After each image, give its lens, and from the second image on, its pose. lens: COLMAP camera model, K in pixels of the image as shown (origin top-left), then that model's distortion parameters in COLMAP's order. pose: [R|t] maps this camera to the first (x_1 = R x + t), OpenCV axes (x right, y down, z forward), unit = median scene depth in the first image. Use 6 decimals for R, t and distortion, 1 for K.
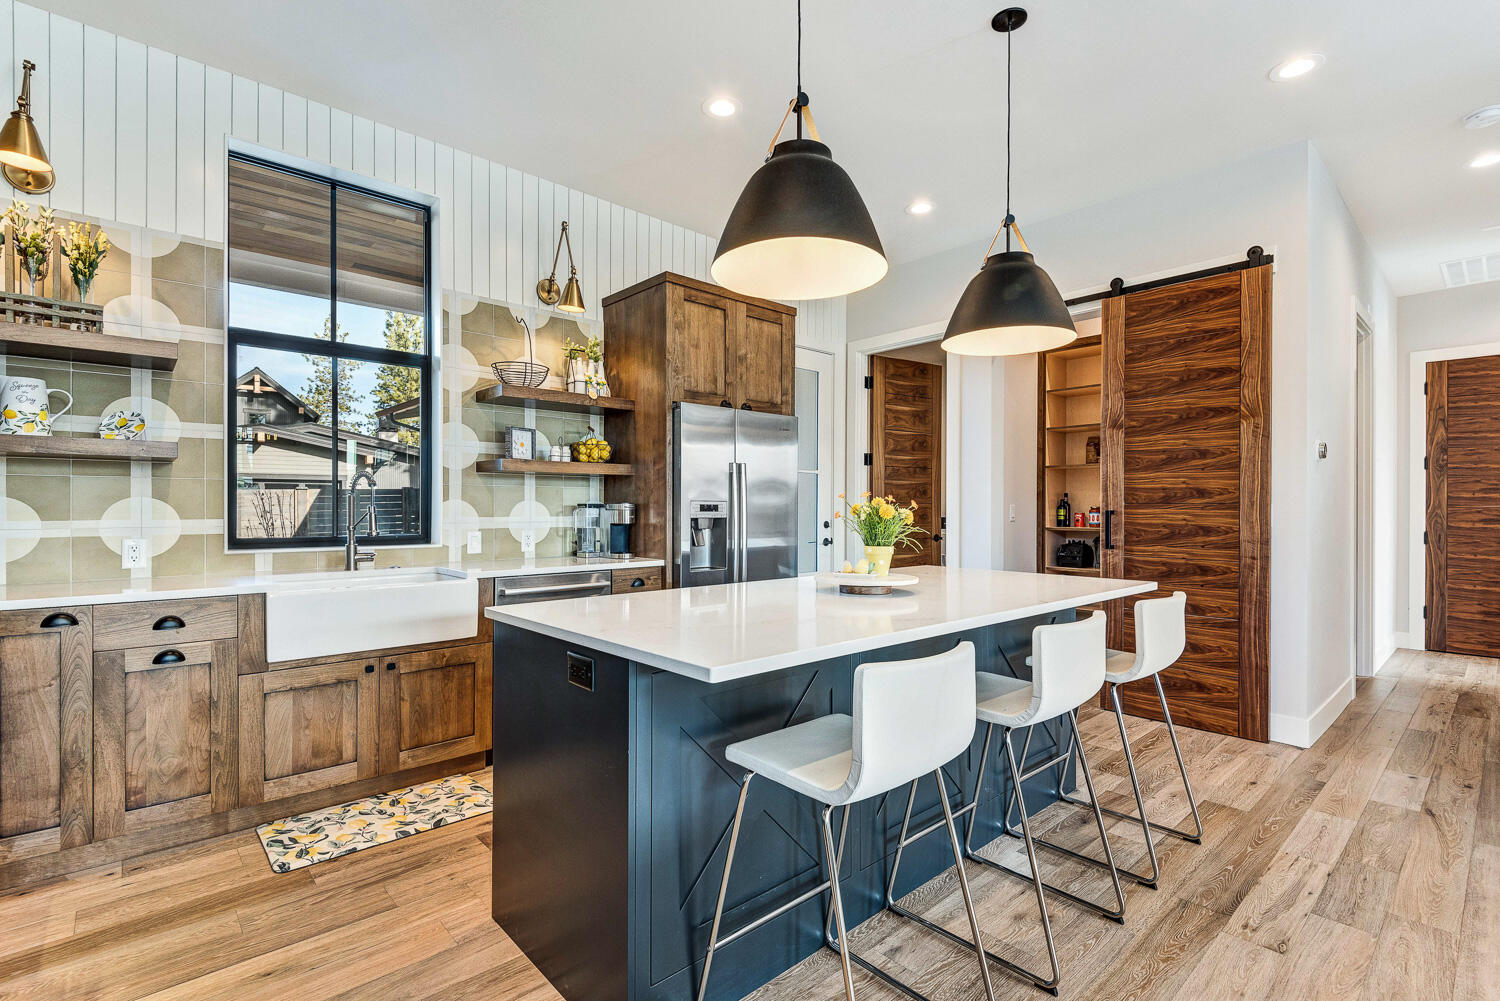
lens RADIAL K [[696.5, 0, 758.9], [0, 696.5, 497.0], [0, 0, 1]] dist [0.033389, -0.017451]
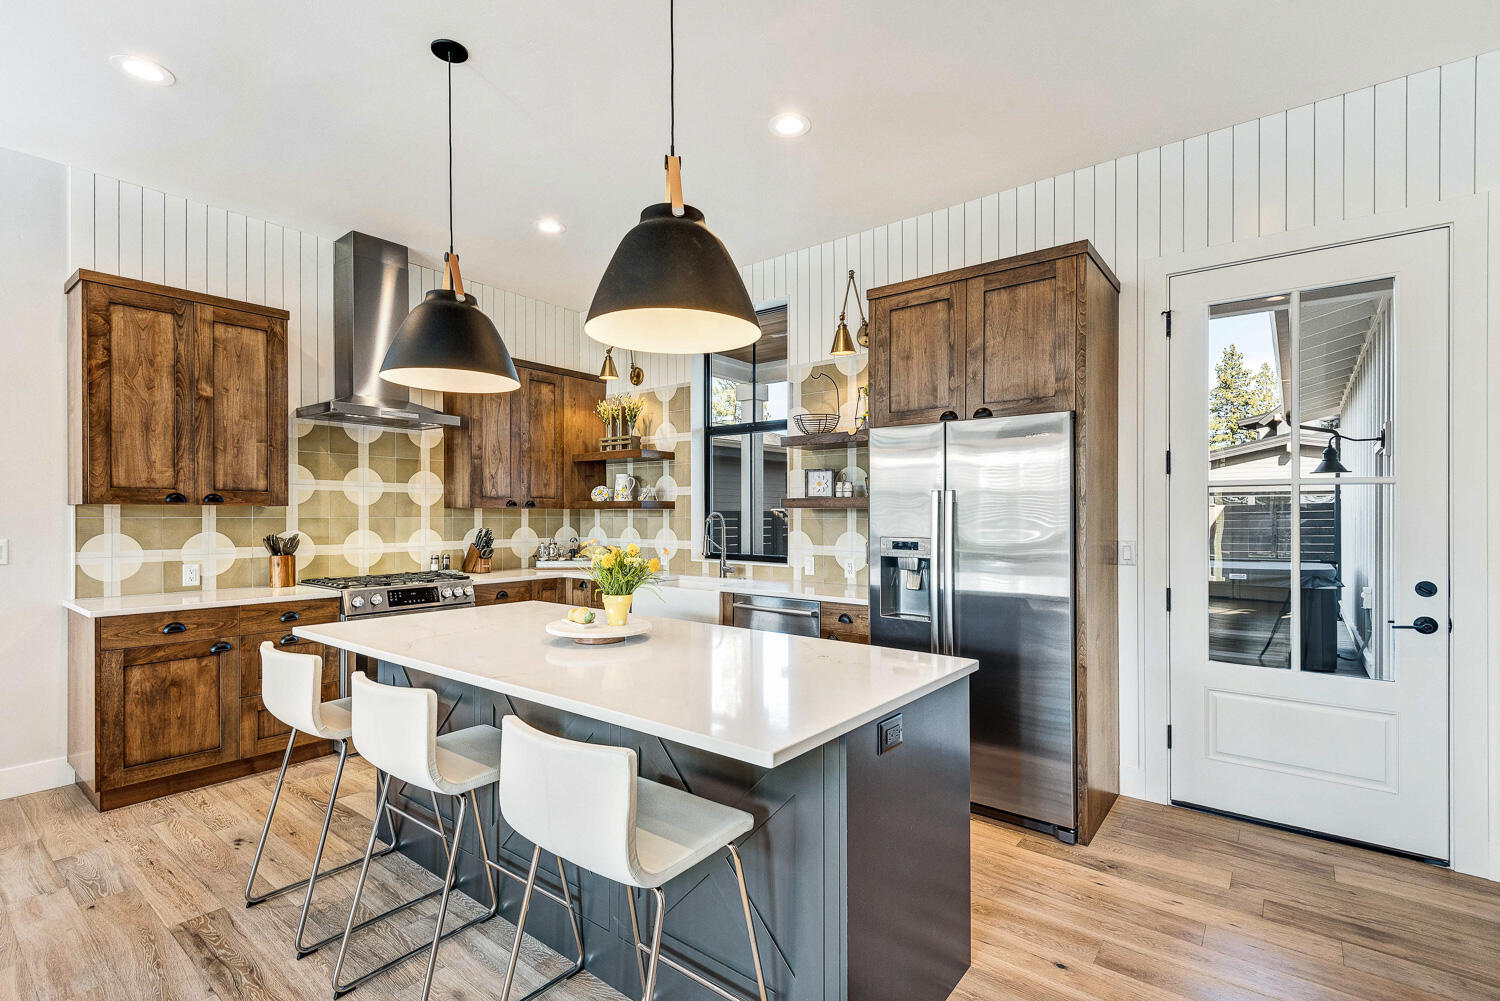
lens RADIAL K [[696.5, 0, 742.9], [0, 696.5, 513.1], [0, 0, 1]] dist [0.033389, -0.017451]
pose [[0.161210, -0.004618, -0.986909, 0.924250], [0.008809, 0.999956, -0.003240, -0.029020], [0.986881, -0.008172, 0.161243, 0.842101]]
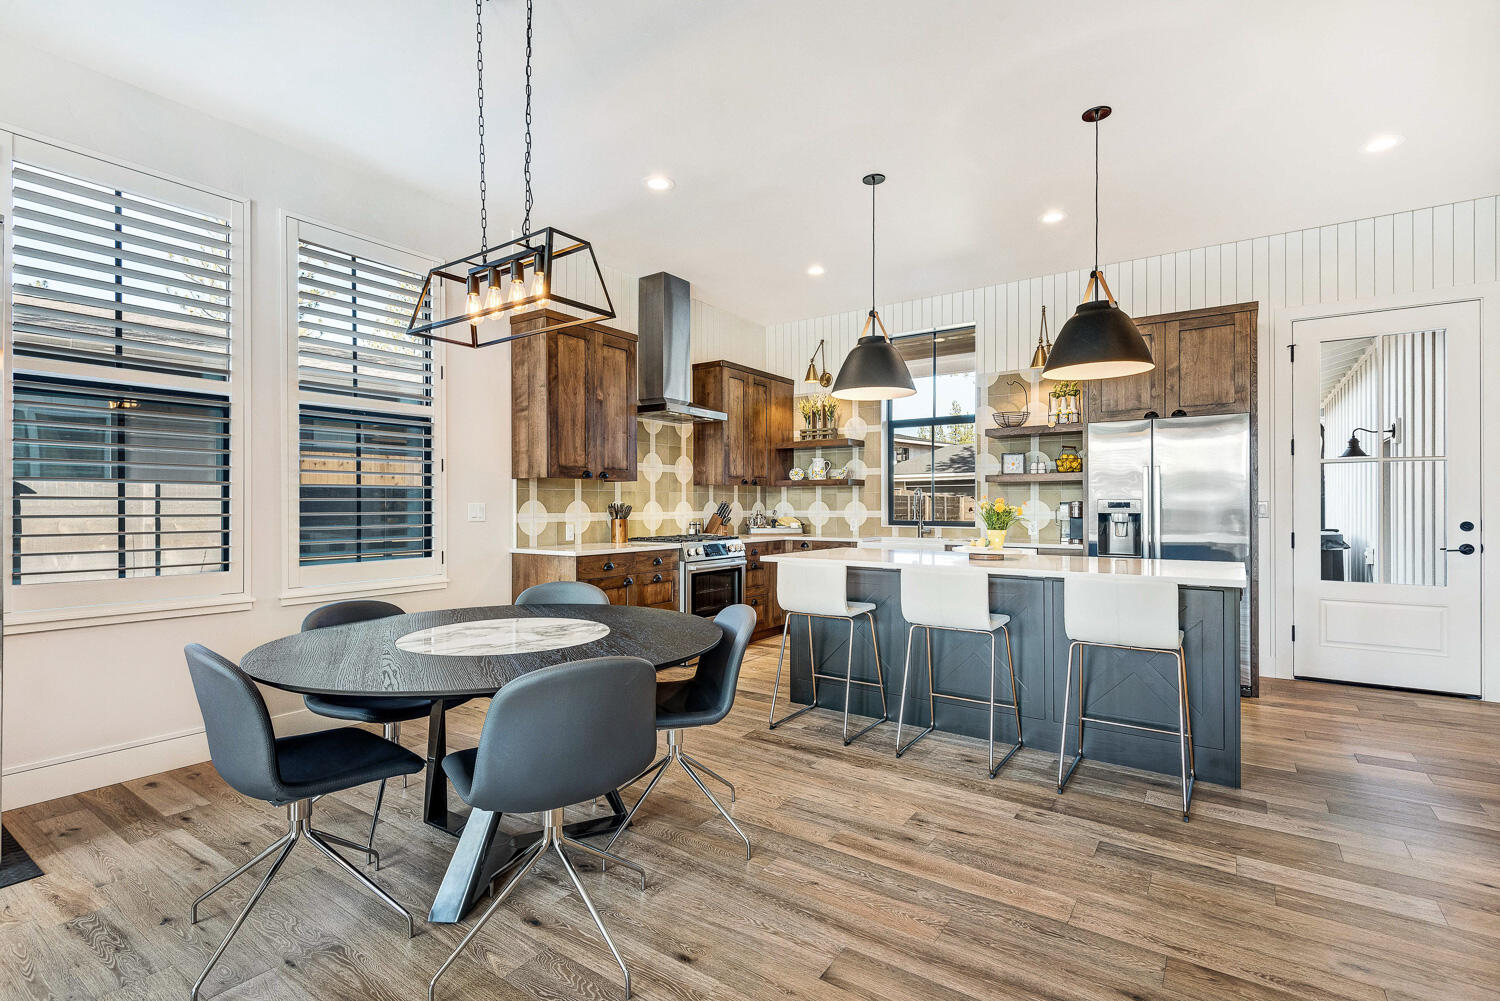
lens RADIAL K [[696.5, 0, 747.3], [0, 696.5, 508.0], [0, 0, 1]] dist [0.033389, -0.017451]
pose [[0.224082, 0.000584, -0.974570, 1.240508], [0.013879, 0.999896, 0.003791, 0.009560], [0.974471, -0.014376, 0.224051, 0.109876]]
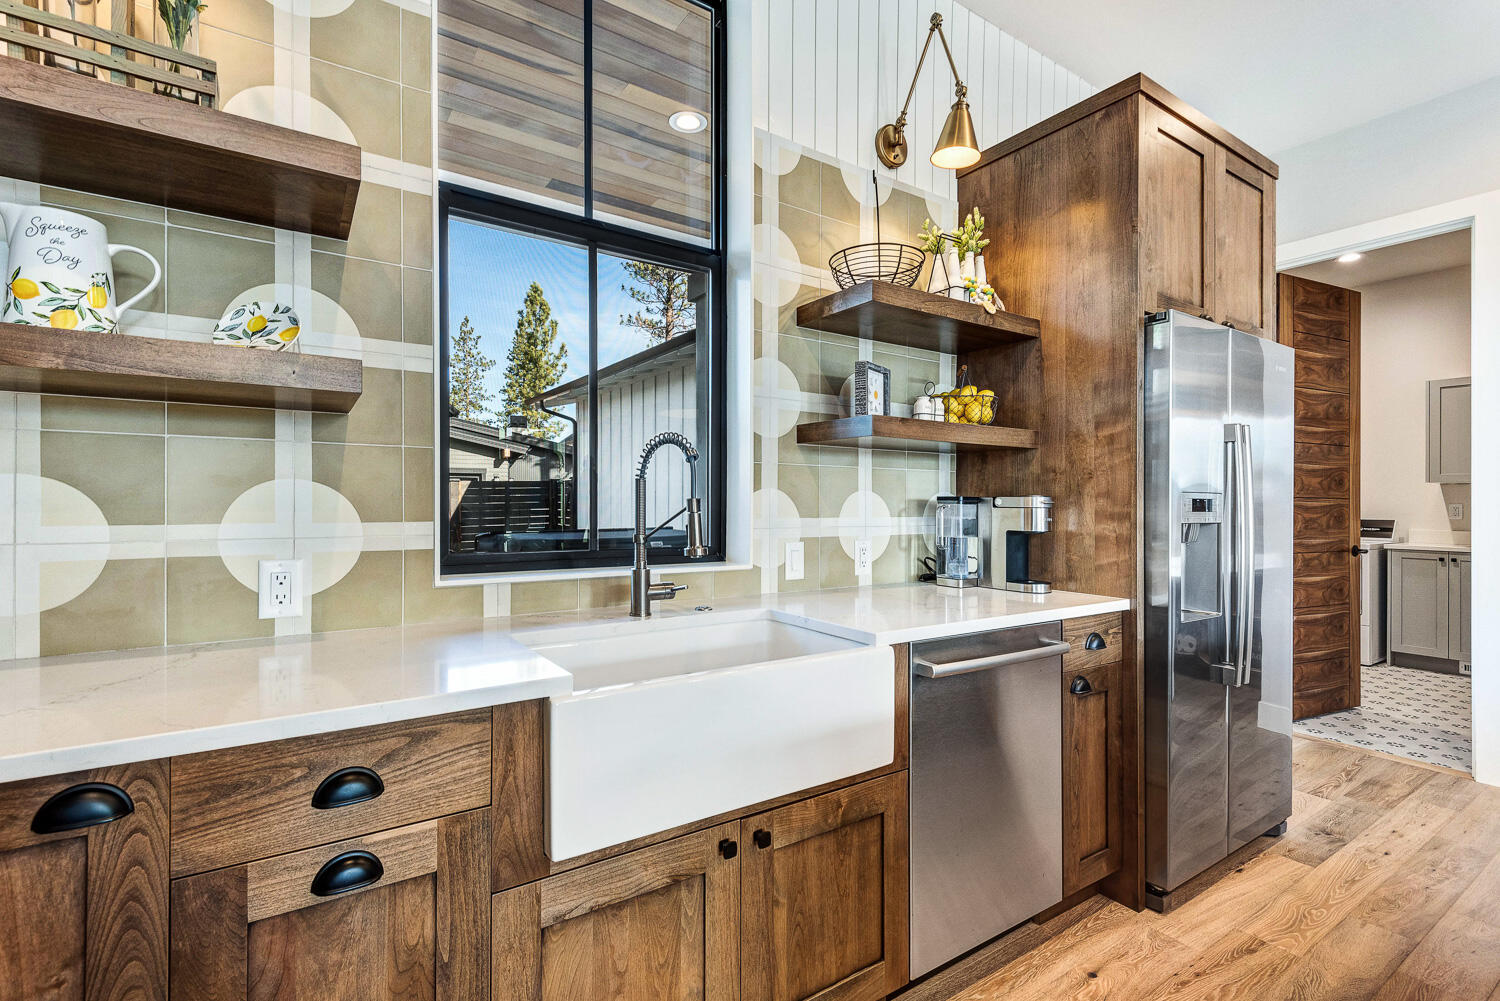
lens RADIAL K [[696.5, 0, 754.4], [0, 696.5, 495.7], [0, 0, 1]] dist [0.033389, -0.017451]
pose [[0.988432, 0.003801, -0.151614, -0.426364], [-0.002853, 0.999975, 0.006472, 0.007250], [0.151635, -0.005964, 0.988419, 0.499375]]
